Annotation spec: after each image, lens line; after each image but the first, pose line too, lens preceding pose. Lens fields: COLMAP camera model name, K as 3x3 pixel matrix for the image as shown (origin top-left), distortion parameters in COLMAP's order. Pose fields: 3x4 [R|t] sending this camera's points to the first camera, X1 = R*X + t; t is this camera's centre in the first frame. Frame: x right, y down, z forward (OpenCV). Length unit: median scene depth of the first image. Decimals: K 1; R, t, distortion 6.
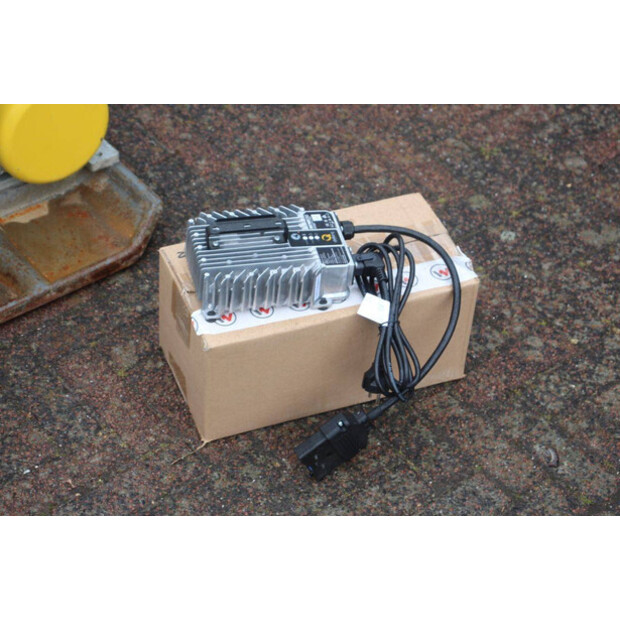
lens RADIAL K [[1456.6, 0, 313.1], [0, 1456.6, 311.3], [0, 0, 1]] dist [0.418748, 0.000000]
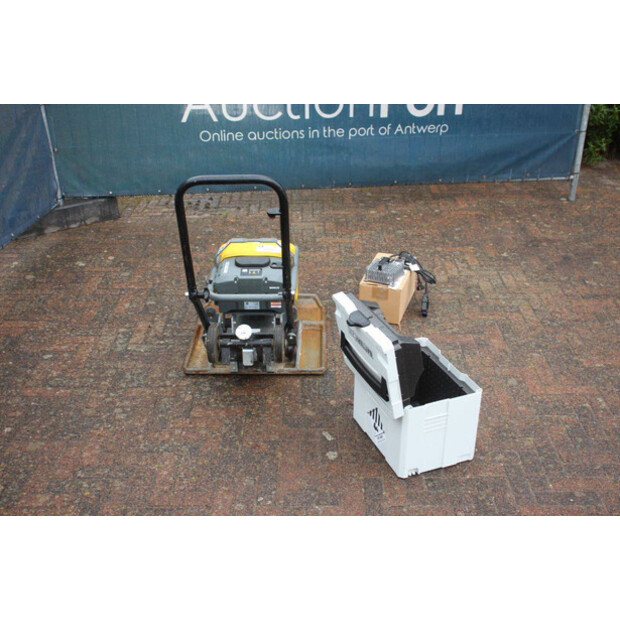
lens RADIAL K [[745.8, 0, 313.9], [0, 745.8, 313.0], [0, 0, 1]] dist [0.000758, 0.000000]
pose [[0.634922, -0.415255, 0.651489, -1.309037], [0.561717, 0.827081, -0.020257, -0.010814], [-0.530422, 0.378814, 0.758388, -0.250334]]
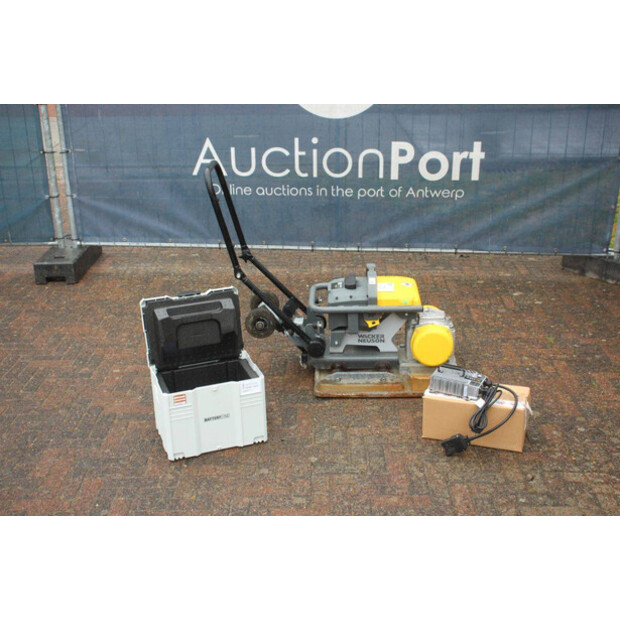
lens RADIAL K [[811.1, 0, 308.7], [0, 811.1, 303.6], [0, 0, 1]] dist [0.034569, 0.000000]
pose [[0.748863, 0.151586, -0.645155, 0.757312], [-0.399016, 0.880396, -0.256298, 0.355445], [0.529141, 0.449360, 0.719782, -0.431925]]
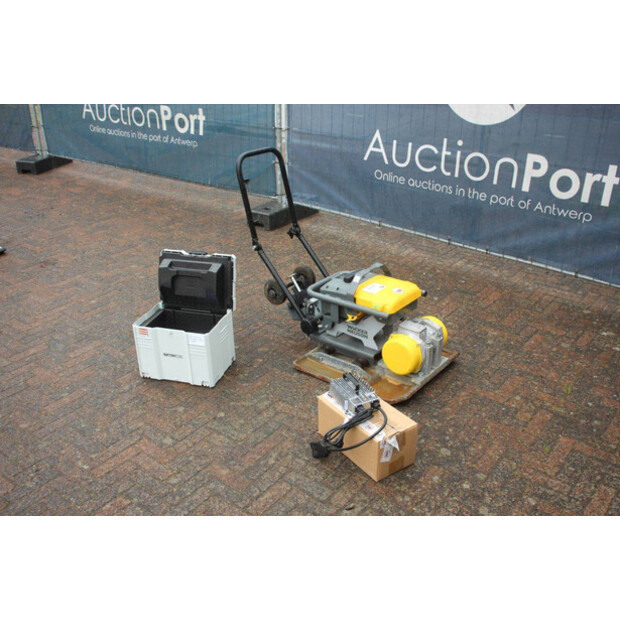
lens RADIAL K [[629.1, 0, 311.5], [0, 629.1, 310.6], [0, 0, 1]] dist [-0.055809, 0.000000]
pose [[0.213040, 0.351254, -0.911721, 1.037510], [-0.649465, 0.748051, 0.136439, -0.275479], [0.729938, 0.563064, 0.387492, 0.298968]]
